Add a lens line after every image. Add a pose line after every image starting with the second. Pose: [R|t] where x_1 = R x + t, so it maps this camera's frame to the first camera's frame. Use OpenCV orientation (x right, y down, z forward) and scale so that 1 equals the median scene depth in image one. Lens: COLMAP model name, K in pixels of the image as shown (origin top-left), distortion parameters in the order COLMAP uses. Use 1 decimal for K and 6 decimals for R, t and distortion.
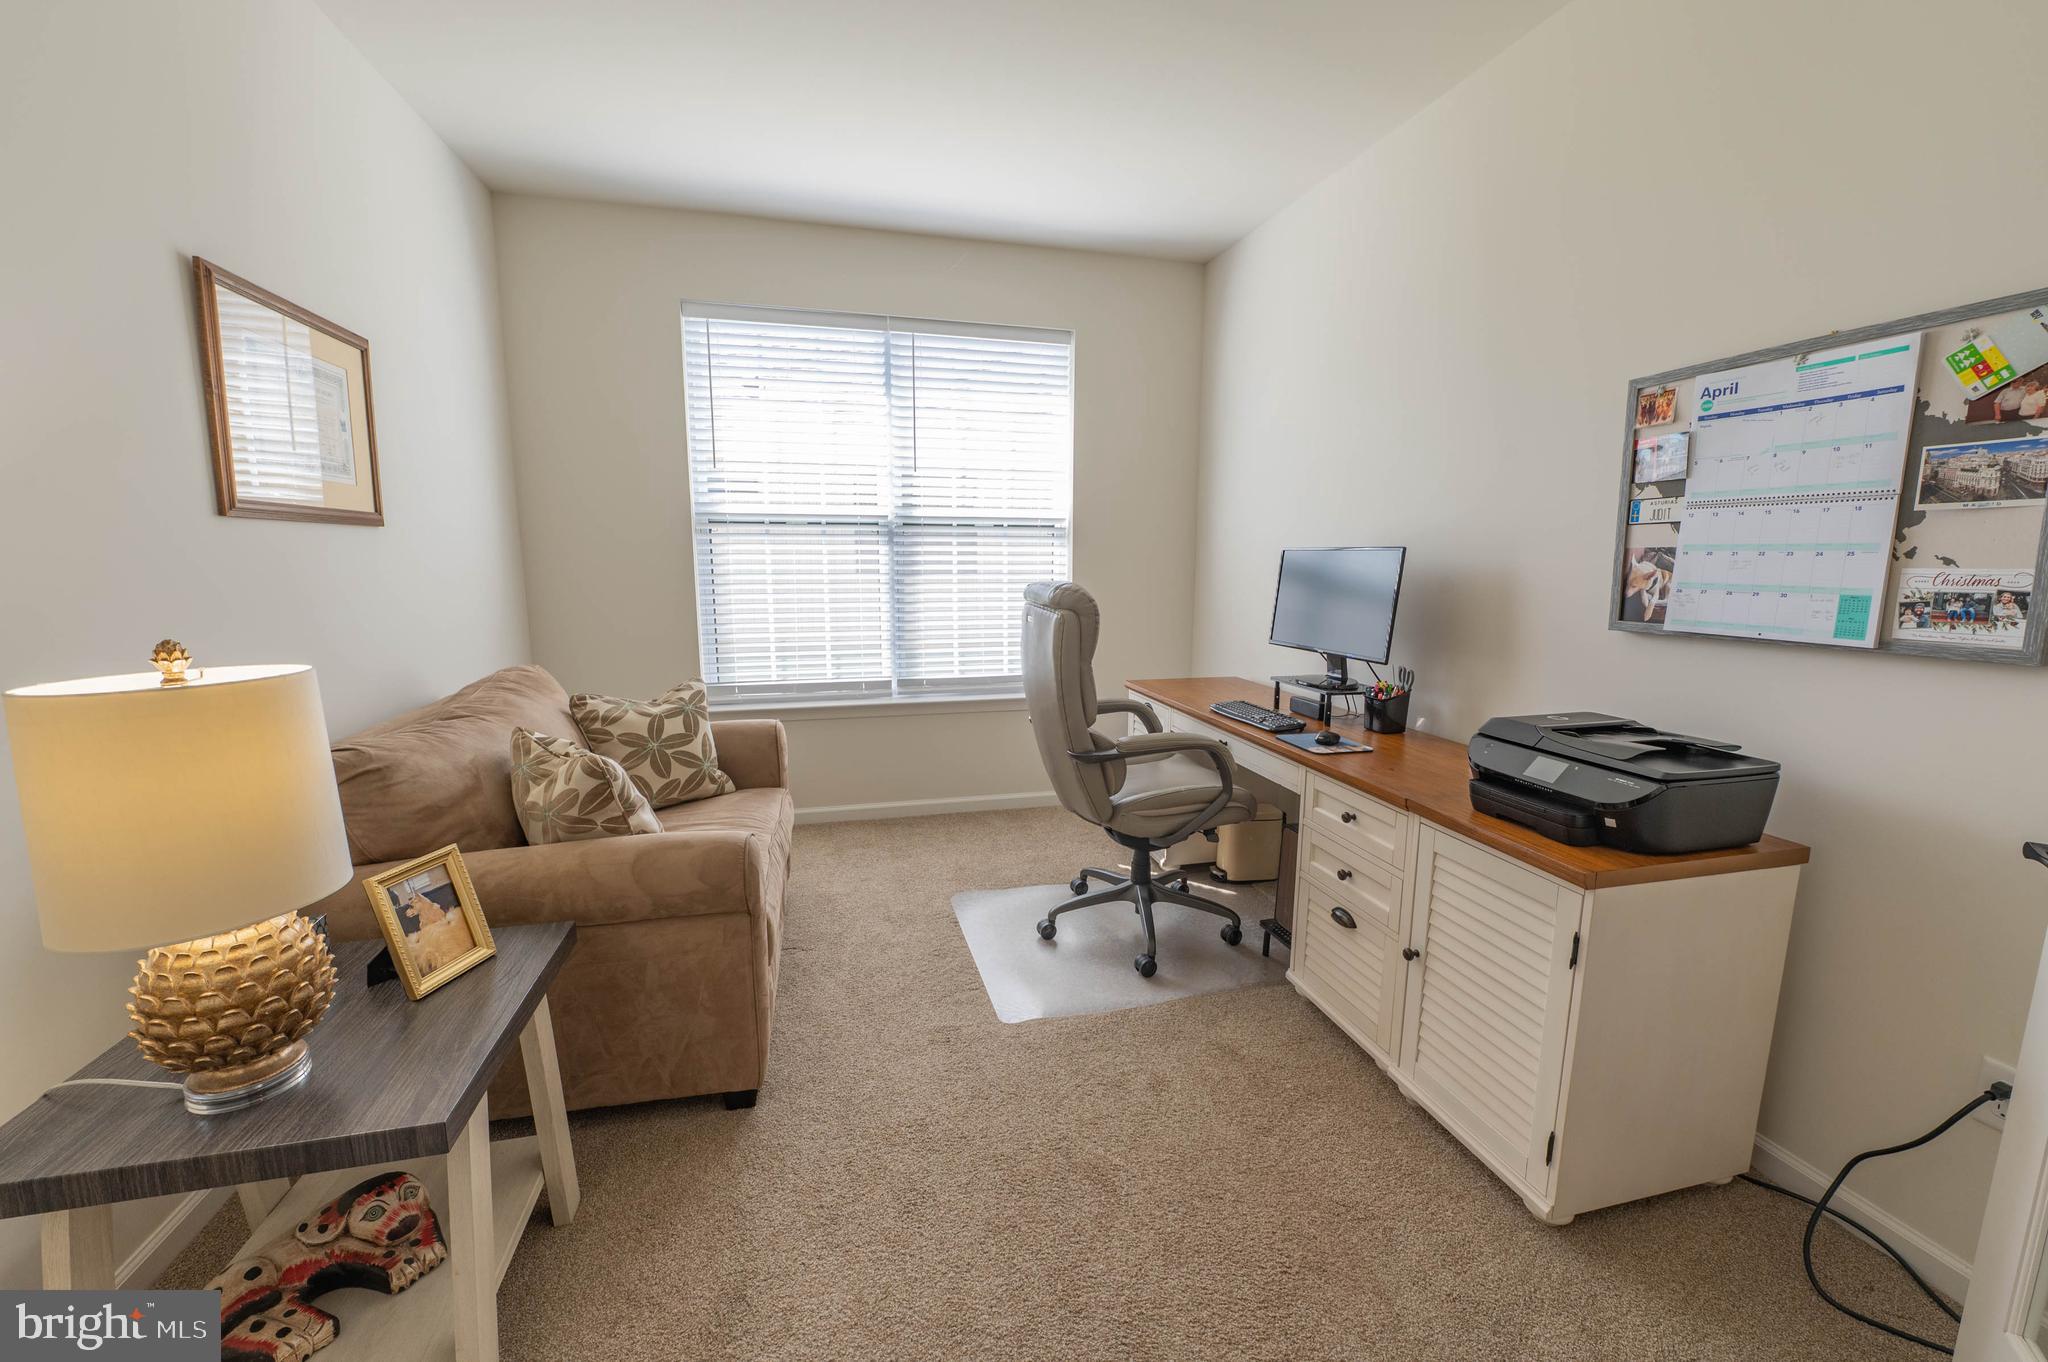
lens RADIAL K [[804.2, 0, 1022.8], [0, 804.2, 674.4], [0, 0, 1]] dist [-0.004296, -0.000392]
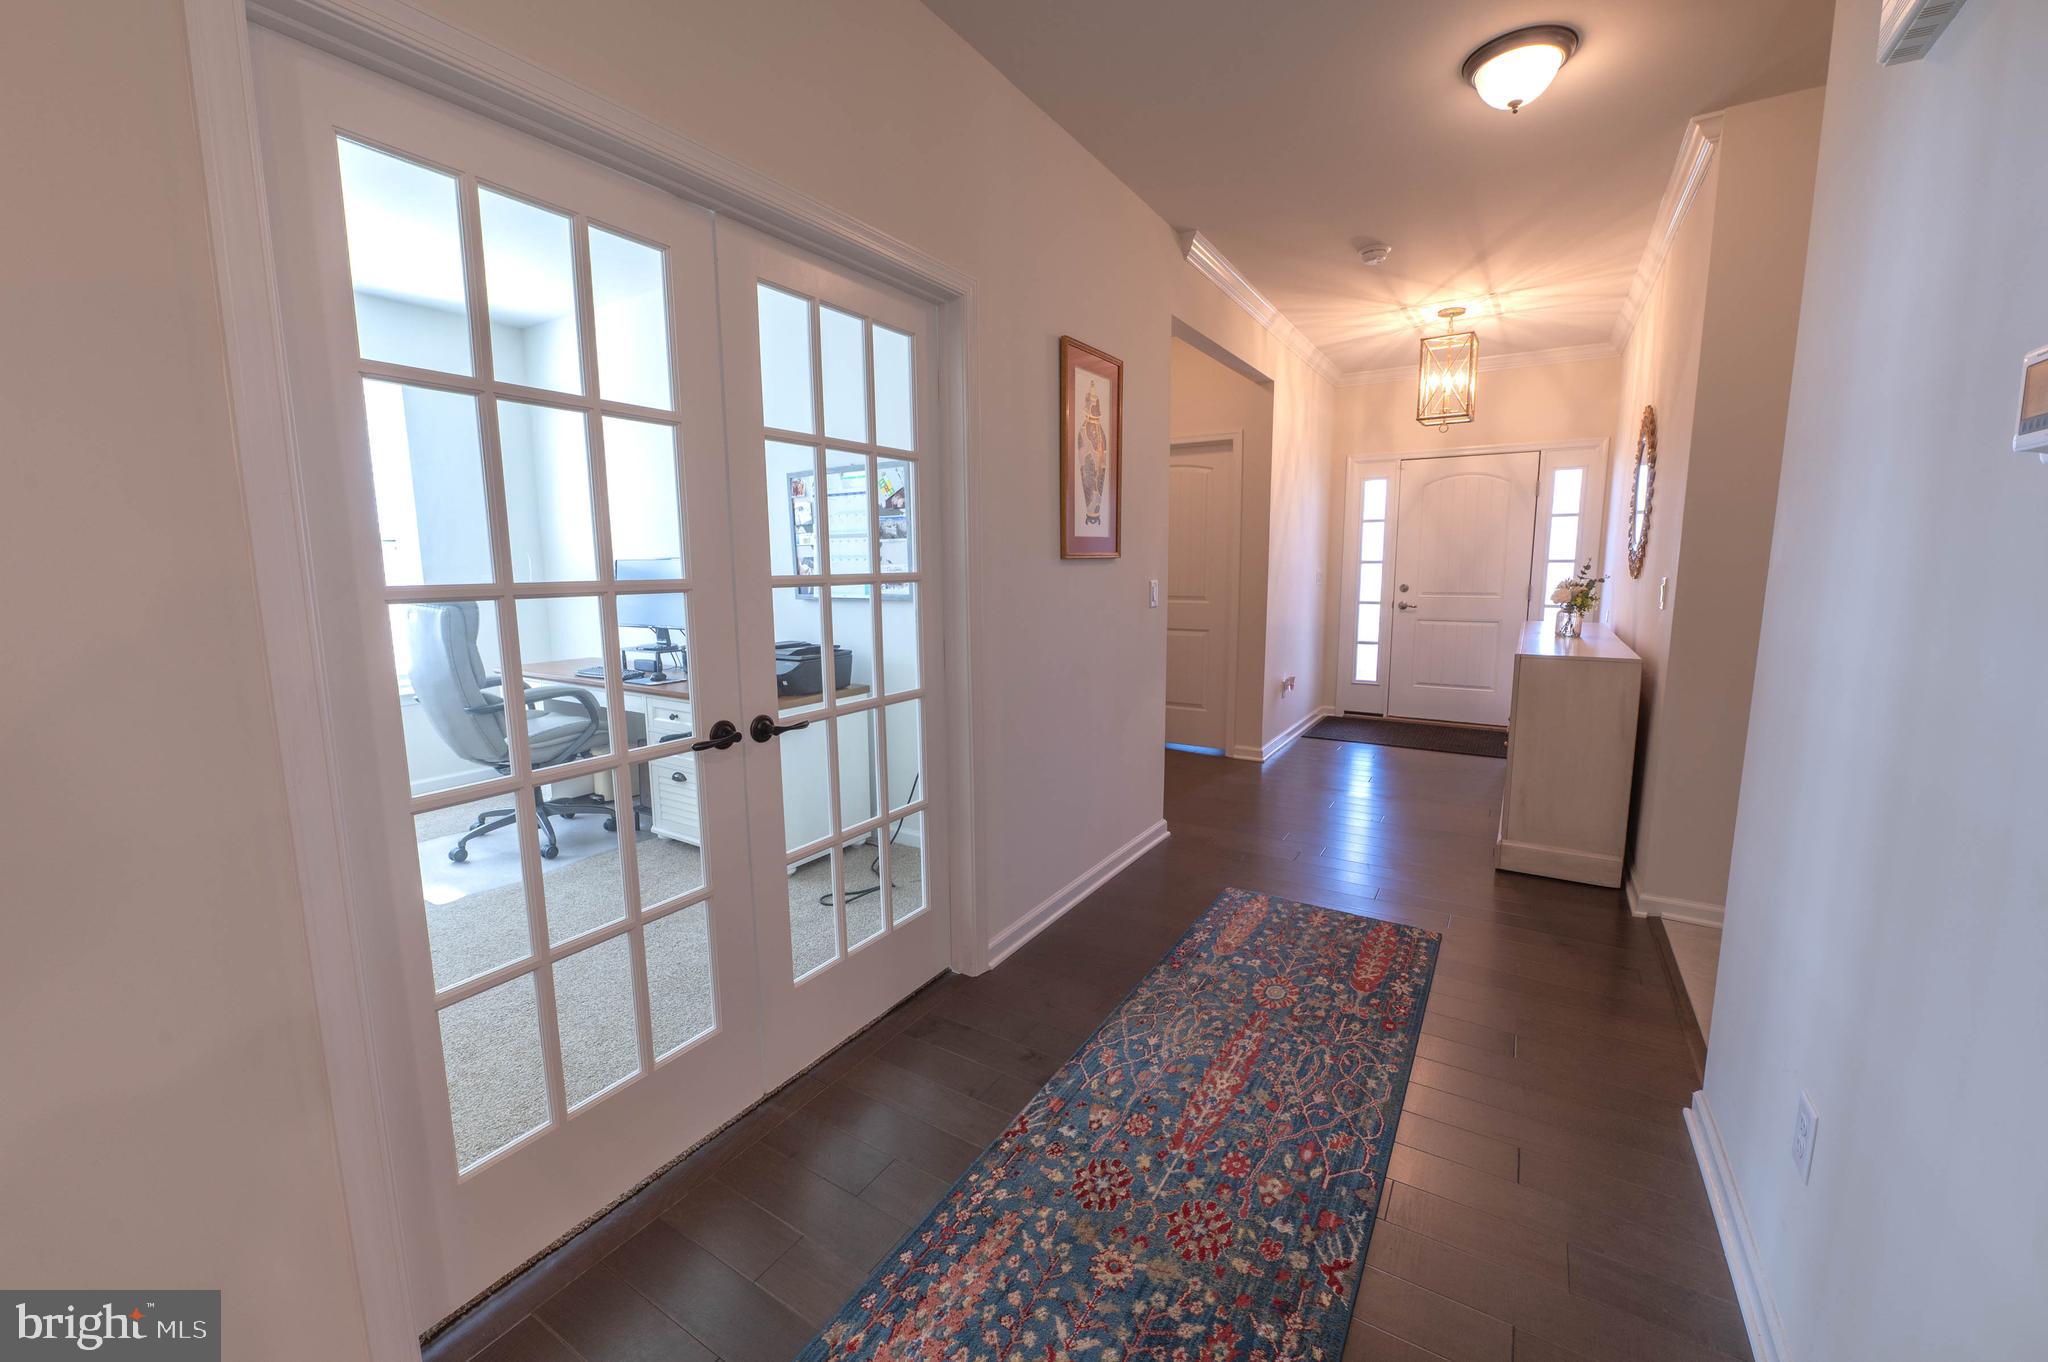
lens RADIAL K [[804.2, 0, 1022.8], [0, 804.2, 674.4], [0, 0, 1]] dist [-0.004296, -0.000392]
pose [[0.727025, -0.106563, 0.678292, -0.168416], [0.112860, 0.992993, 0.035035, 0.094495], [-0.677272, 0.051081, 0.733957, -0.631067]]
